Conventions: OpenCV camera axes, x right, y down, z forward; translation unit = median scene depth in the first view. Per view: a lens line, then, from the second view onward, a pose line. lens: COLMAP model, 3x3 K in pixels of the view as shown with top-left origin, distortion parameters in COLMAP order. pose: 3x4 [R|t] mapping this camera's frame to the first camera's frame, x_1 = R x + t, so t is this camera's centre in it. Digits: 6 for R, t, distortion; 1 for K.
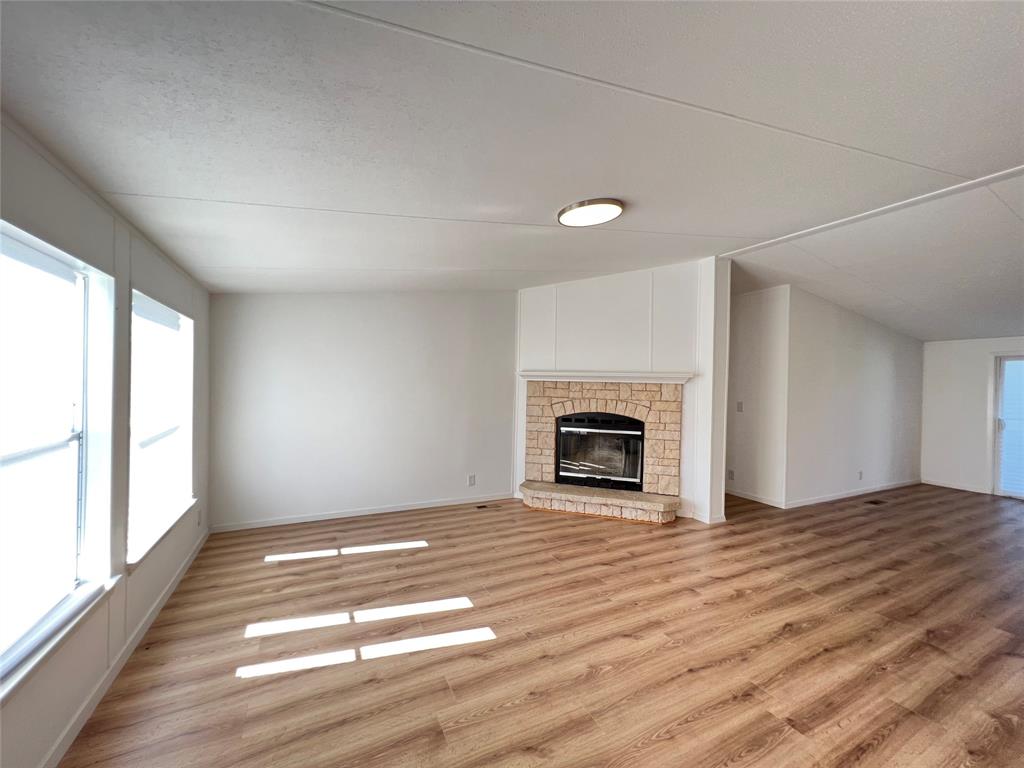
lens RADIAL K [[408.3, 0, 513.8], [0, 408.3, 385.7], [0, 0, 1]] dist [-0.001510, 0.000324]
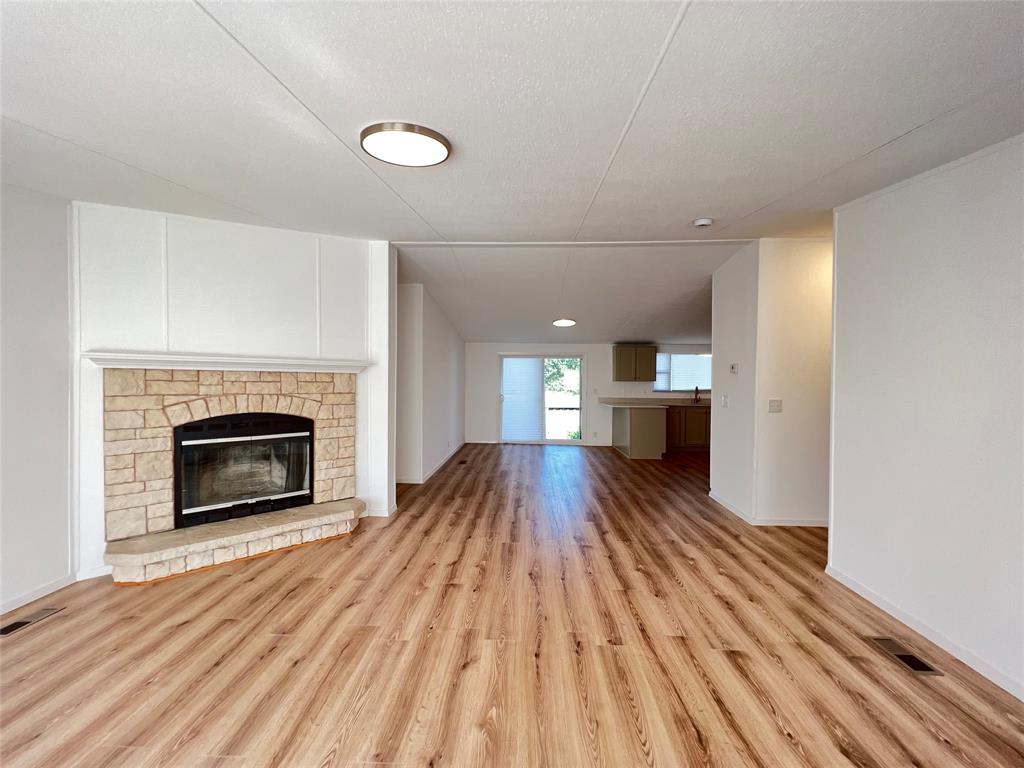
lens RADIAL K [[408.3, 0, 513.8], [0, 408.3, 385.7], [0, 0, 1]] dist [-0.001510, 0.000324]
pose [[0.485534, -0.029803, 0.873709, -0.207839], [0.003626, 0.999479, 0.032077, -0.004788], [-0.874210, -0.012406, 0.485389, 0.249736]]
